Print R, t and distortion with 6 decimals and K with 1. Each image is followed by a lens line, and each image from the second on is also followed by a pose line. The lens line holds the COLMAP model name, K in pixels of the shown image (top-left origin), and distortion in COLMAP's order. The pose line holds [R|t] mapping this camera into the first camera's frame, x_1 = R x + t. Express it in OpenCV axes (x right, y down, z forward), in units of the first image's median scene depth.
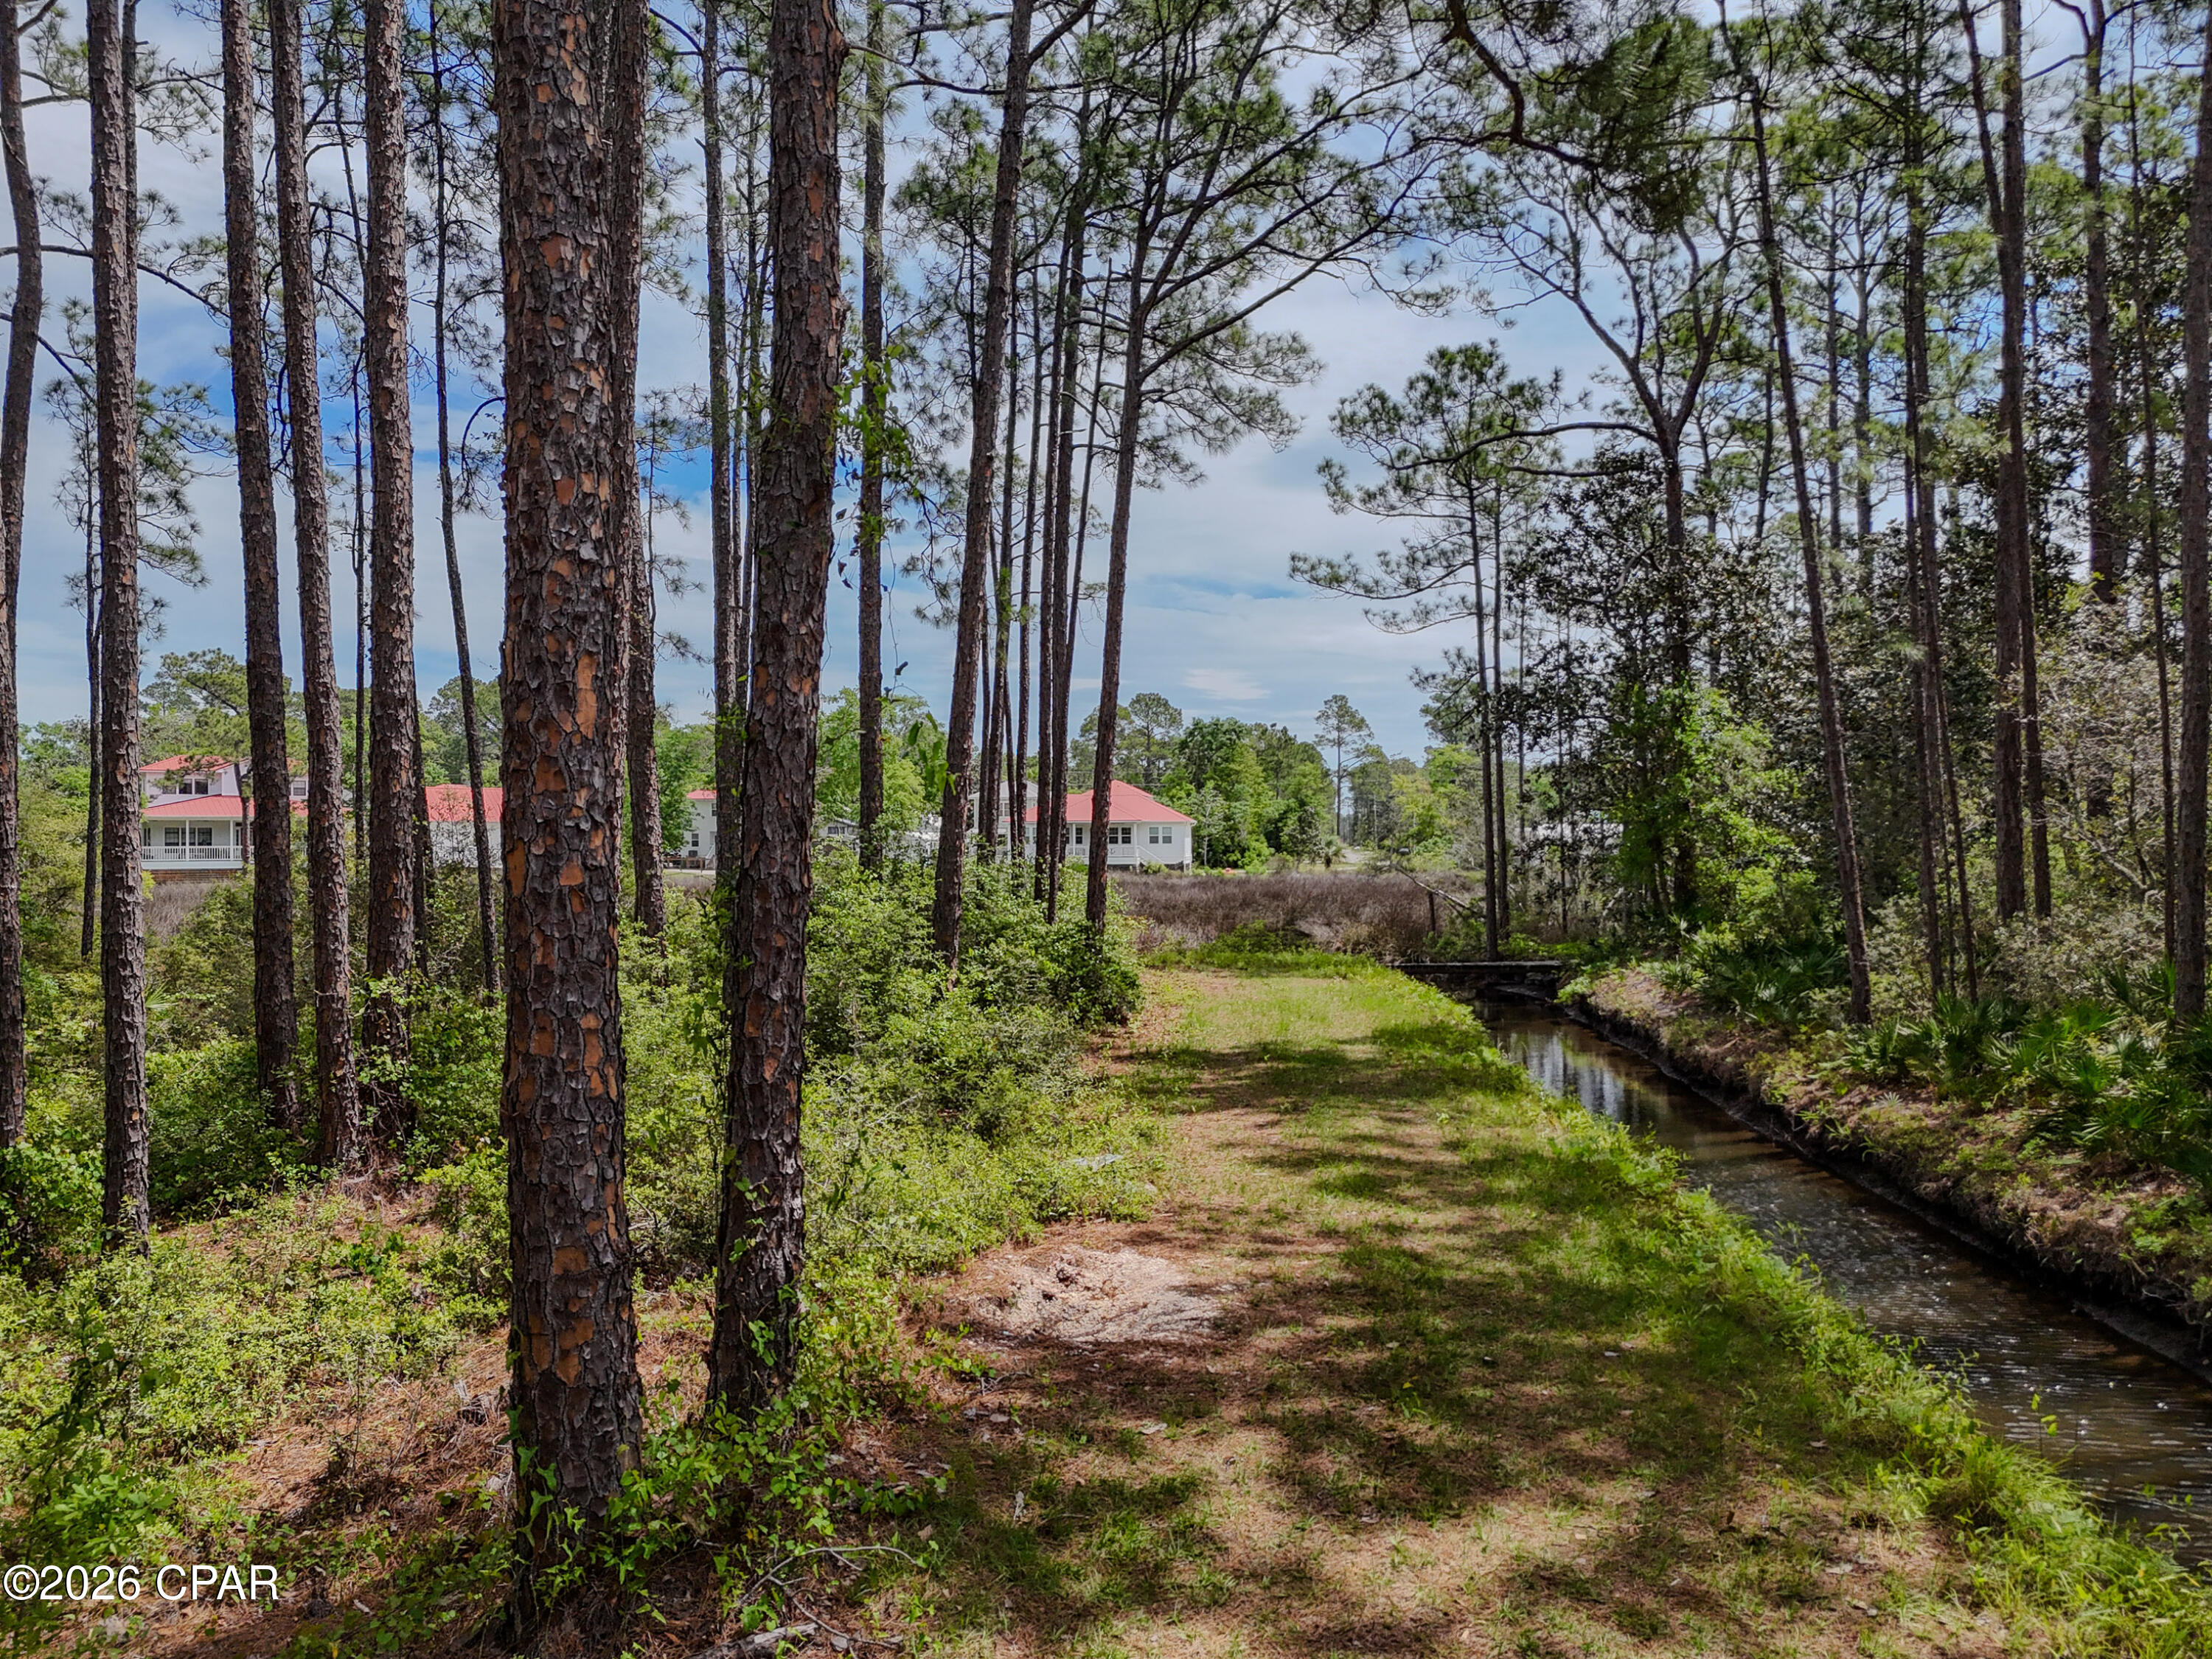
lens RADIAL K [[1613.5, 0, 1100.9], [0, 1613.5, 826.8], [0, 0, 1]] dist [0.061374, -0.059881]
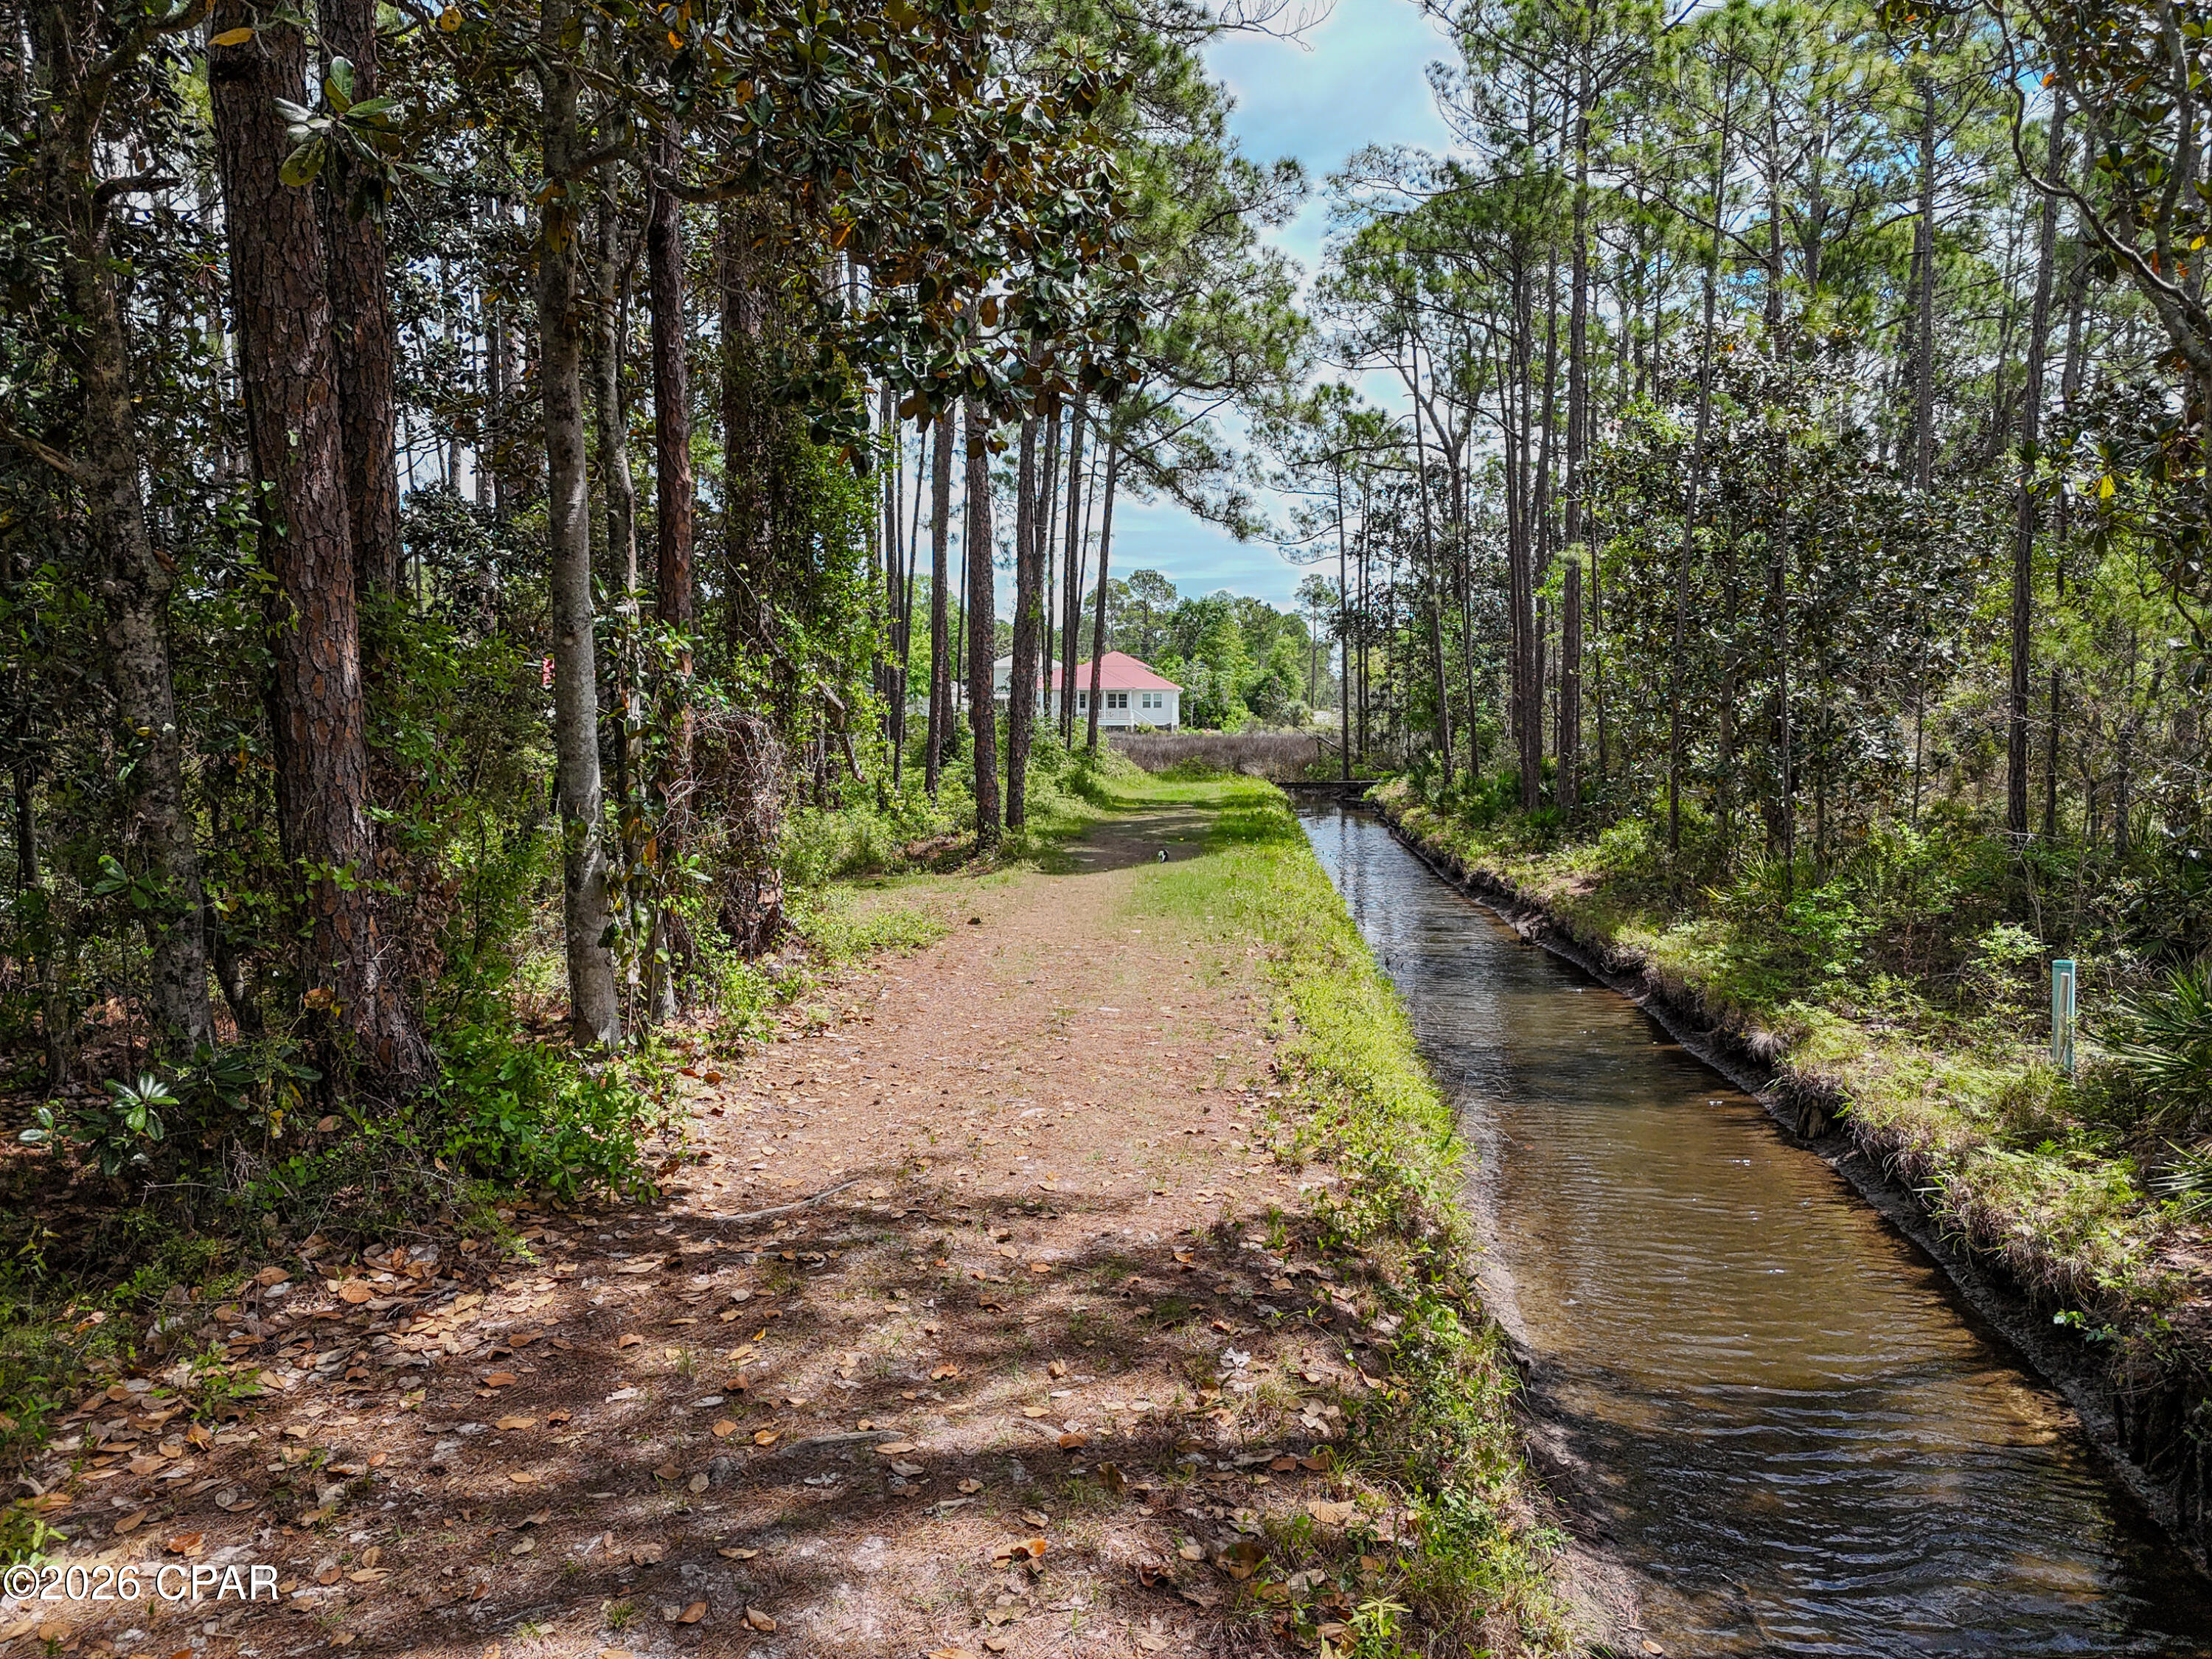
lens RADIAL K [[1613.5, 0, 1104.4], [0, 1613.5, 825.6], [0, 0, 1]] dist [0.061374, -0.059881]
pose [[0.999994, 0.003256, 0.000783, 0.006622], [-0.003310, 0.996536, 0.083102, -0.005300], [-0.000510, -0.083105, 0.996541, -0.607946]]
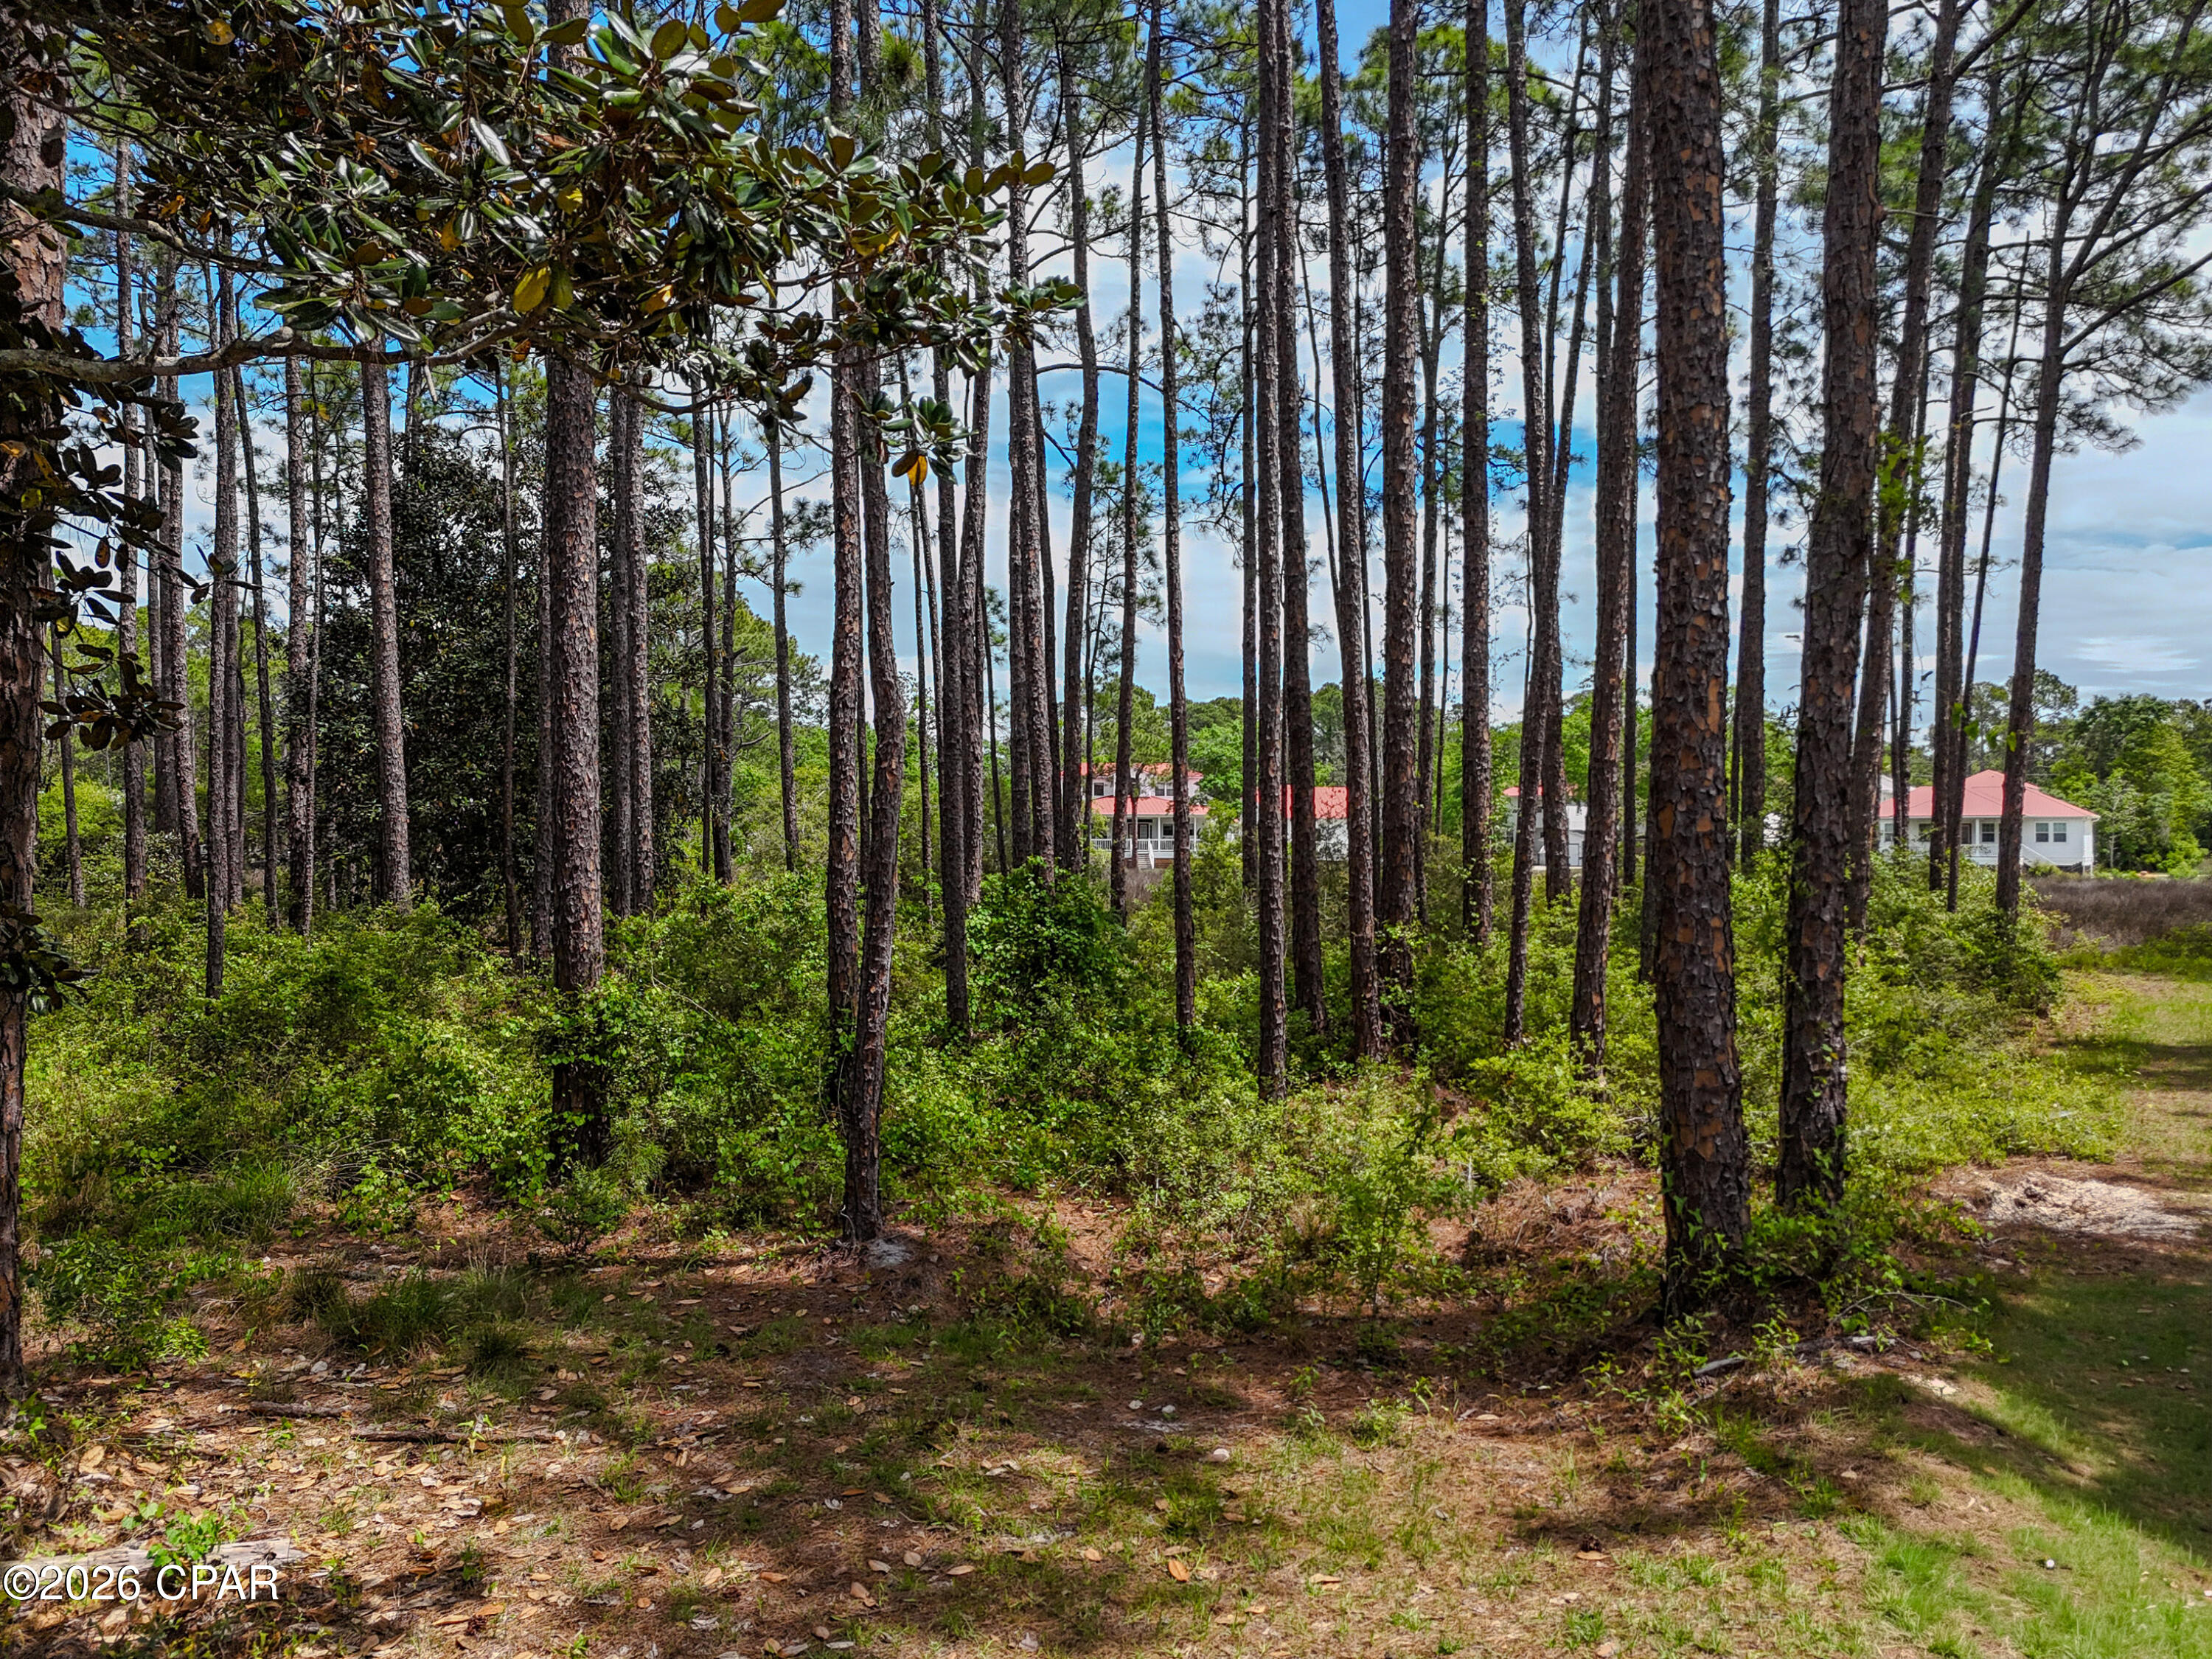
lens RADIAL K [[1613.5, 0, 1072.3], [0, 1613.5, 834.8], [0, 0, 1]] dist [0.061374, -0.059881]
pose [[0.878749, 0.002427, -0.477278, -0.020784], [0.000343, 0.999984, 0.005717, 0.005183], [0.477284, -0.005187, 0.878734, -0.105051]]
